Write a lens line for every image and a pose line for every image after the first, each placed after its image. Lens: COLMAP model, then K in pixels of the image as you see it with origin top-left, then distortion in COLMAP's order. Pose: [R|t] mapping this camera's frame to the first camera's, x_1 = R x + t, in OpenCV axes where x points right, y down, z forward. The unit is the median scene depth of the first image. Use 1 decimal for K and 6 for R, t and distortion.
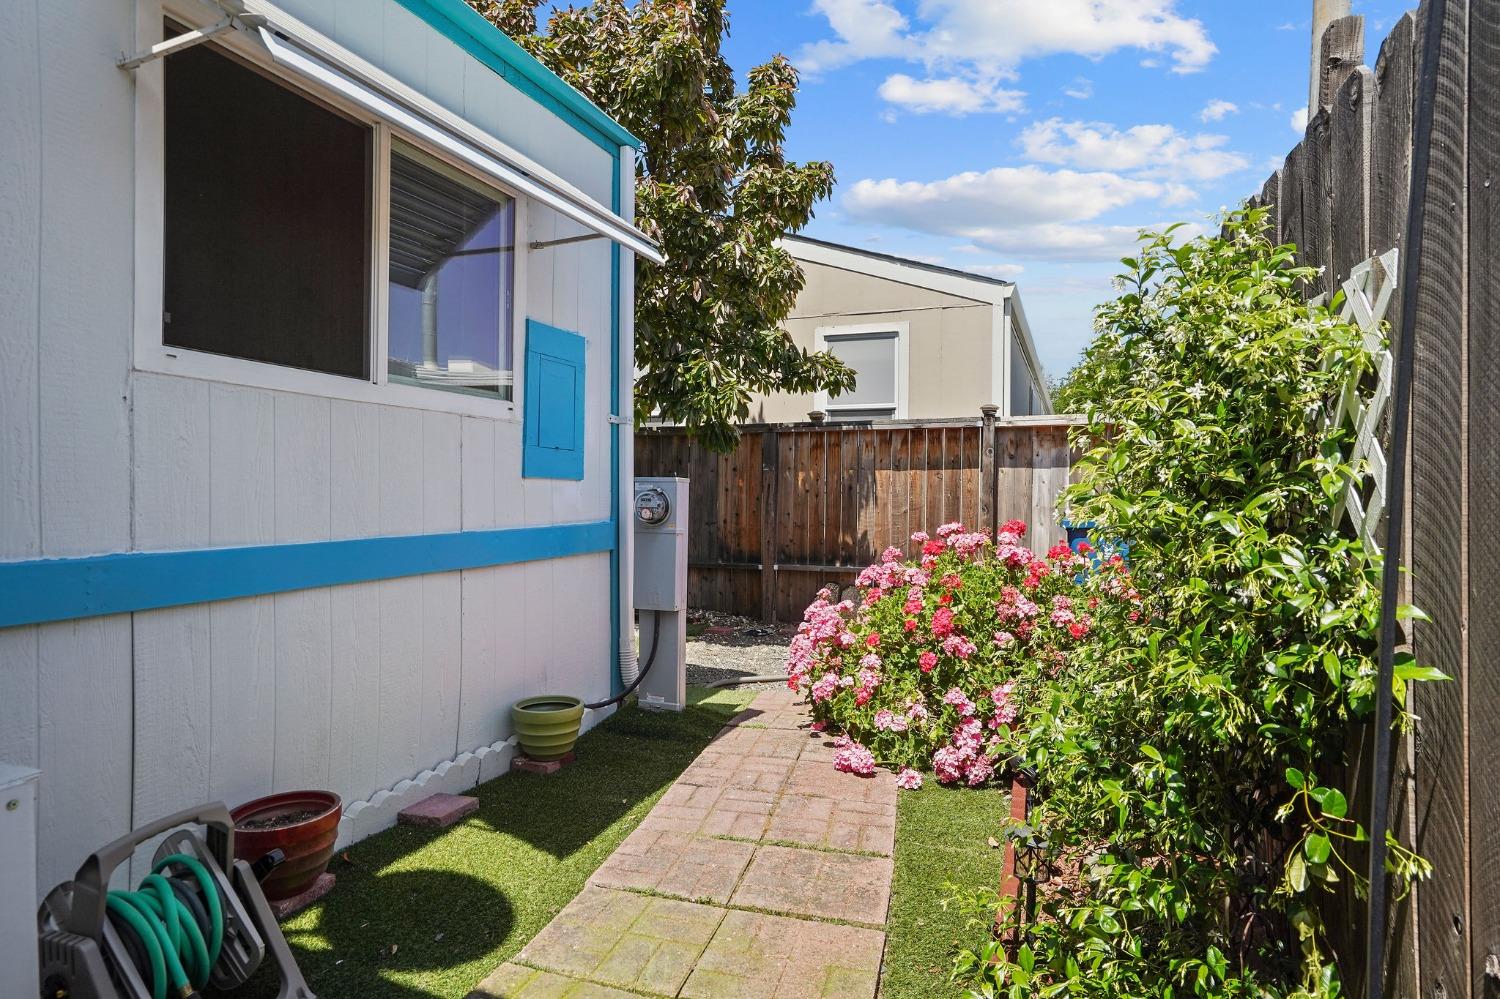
lens RADIAL K [[879.4, 0, 750.0], [0, 879.4, 499.5], [0, 0, 1]] dist [-0.083593, 0.123448]
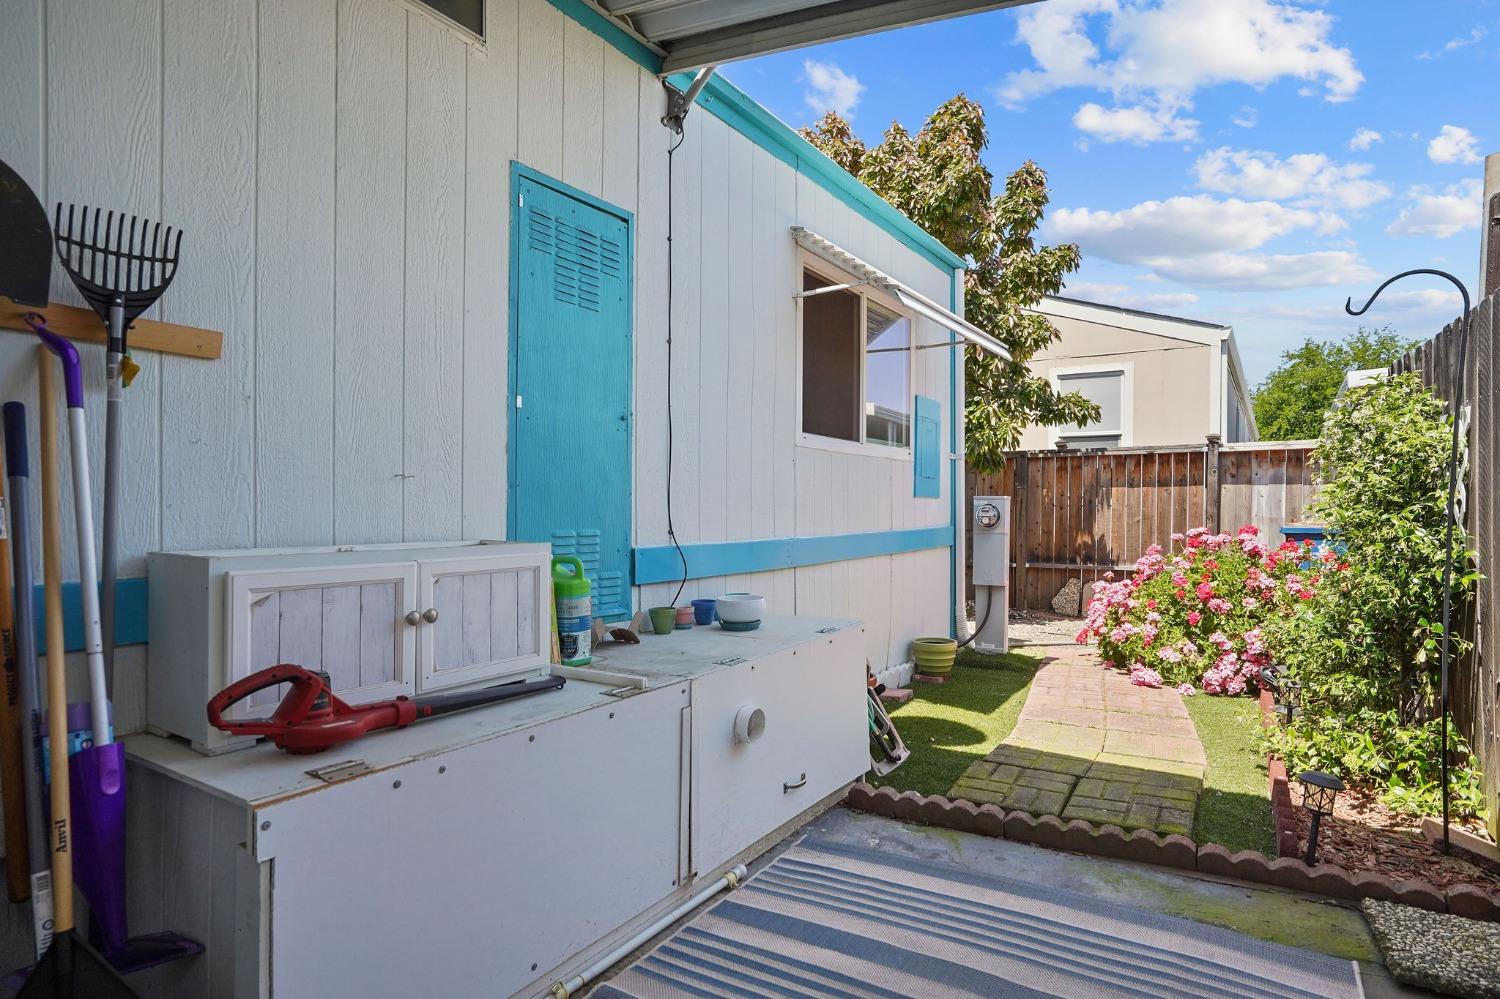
lens RADIAL K [[833.8, 0, 747.3], [0, 833.8, 506.5], [0, 0, 1]] dist [-0.089249, 0.071533]
pose [[0.976183, -0.002400, -0.216936, -0.196658], [0.000991, 0.999978, -0.006600, 0.001586], [0.216947, 0.006228, 0.976164, -0.439081]]
